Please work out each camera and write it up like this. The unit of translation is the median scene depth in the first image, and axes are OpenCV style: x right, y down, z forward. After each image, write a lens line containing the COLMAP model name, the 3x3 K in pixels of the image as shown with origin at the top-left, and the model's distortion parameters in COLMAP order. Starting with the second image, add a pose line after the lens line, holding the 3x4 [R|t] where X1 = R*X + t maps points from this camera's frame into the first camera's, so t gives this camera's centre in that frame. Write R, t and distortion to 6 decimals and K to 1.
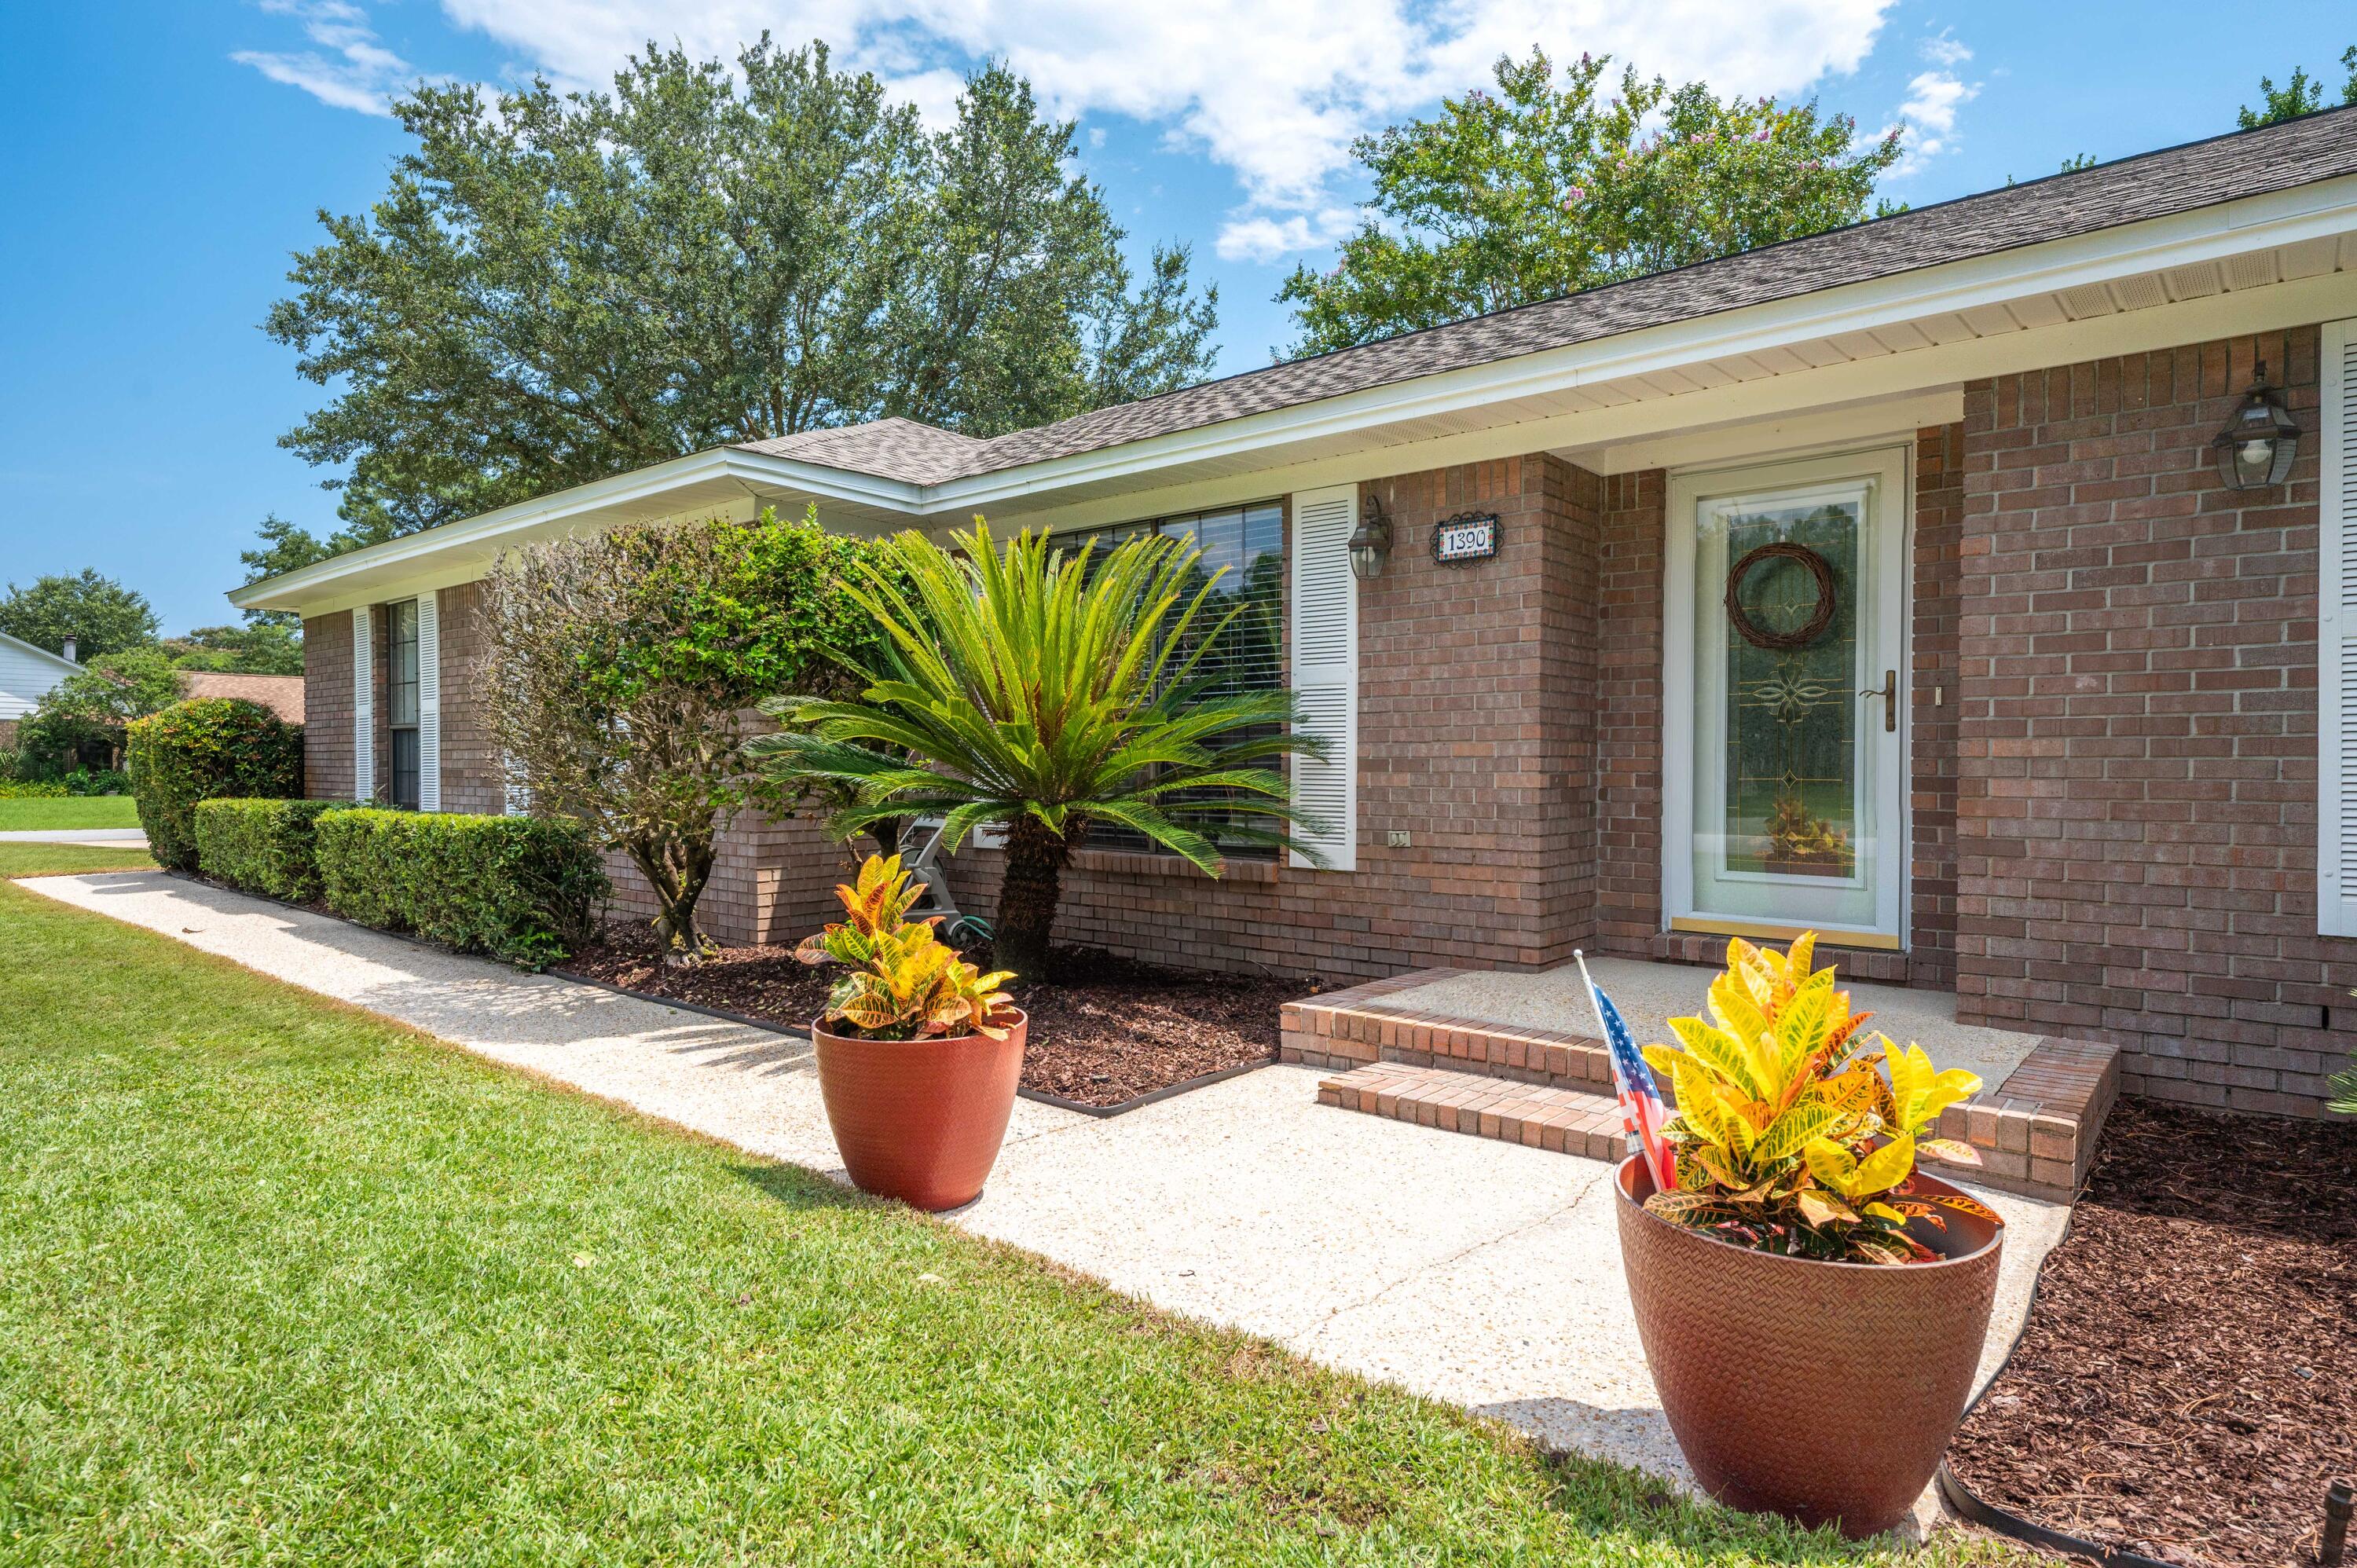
lens RADIAL K [[1256.2, 0, 1178.5], [0, 1256.2, 784.0], [0, 0, 1]] dist [0.004235, 0.000885]
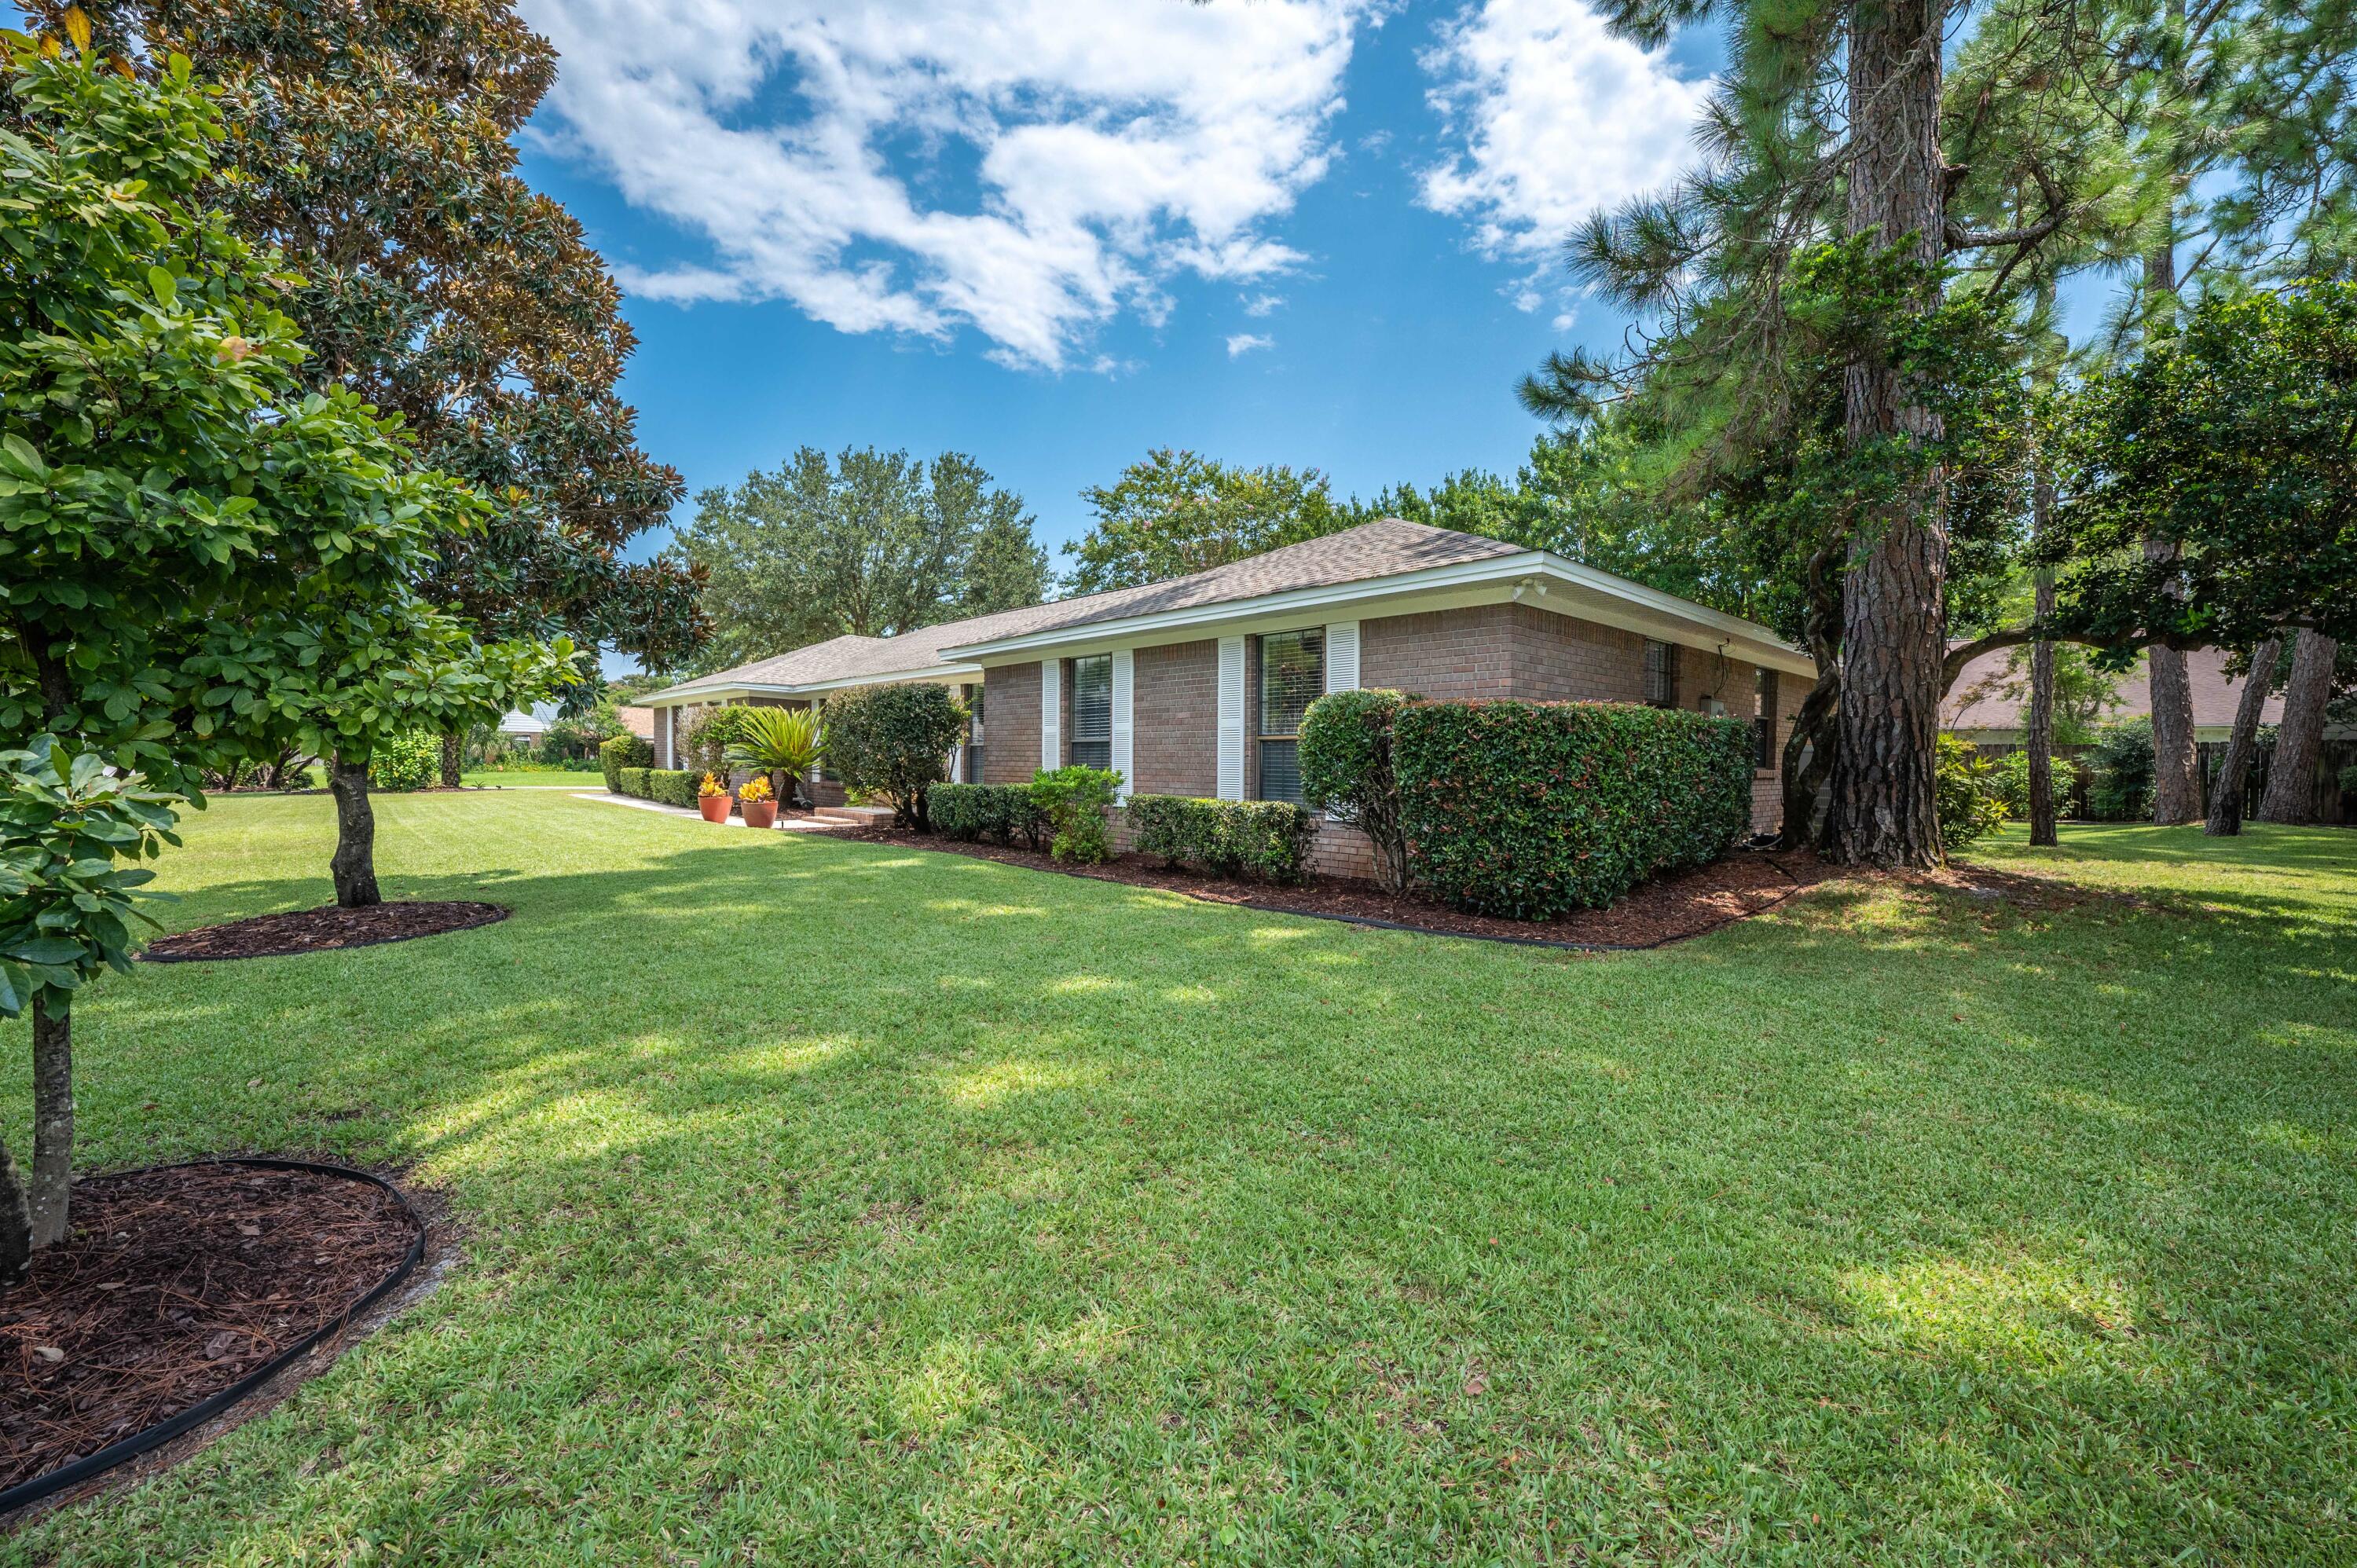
lens RADIAL K [[957.8, 0, 1186.9], [0, 957.8, 751.2], [0, 0, 1]] dist [-0.011931, 0.000340]
pose [[0.991617, 0.005850, -0.129078, 1.185488], [-0.008820, 0.999709, -0.022449, 0.013009], [0.128909, 0.023399, 0.991380, -1.507345]]
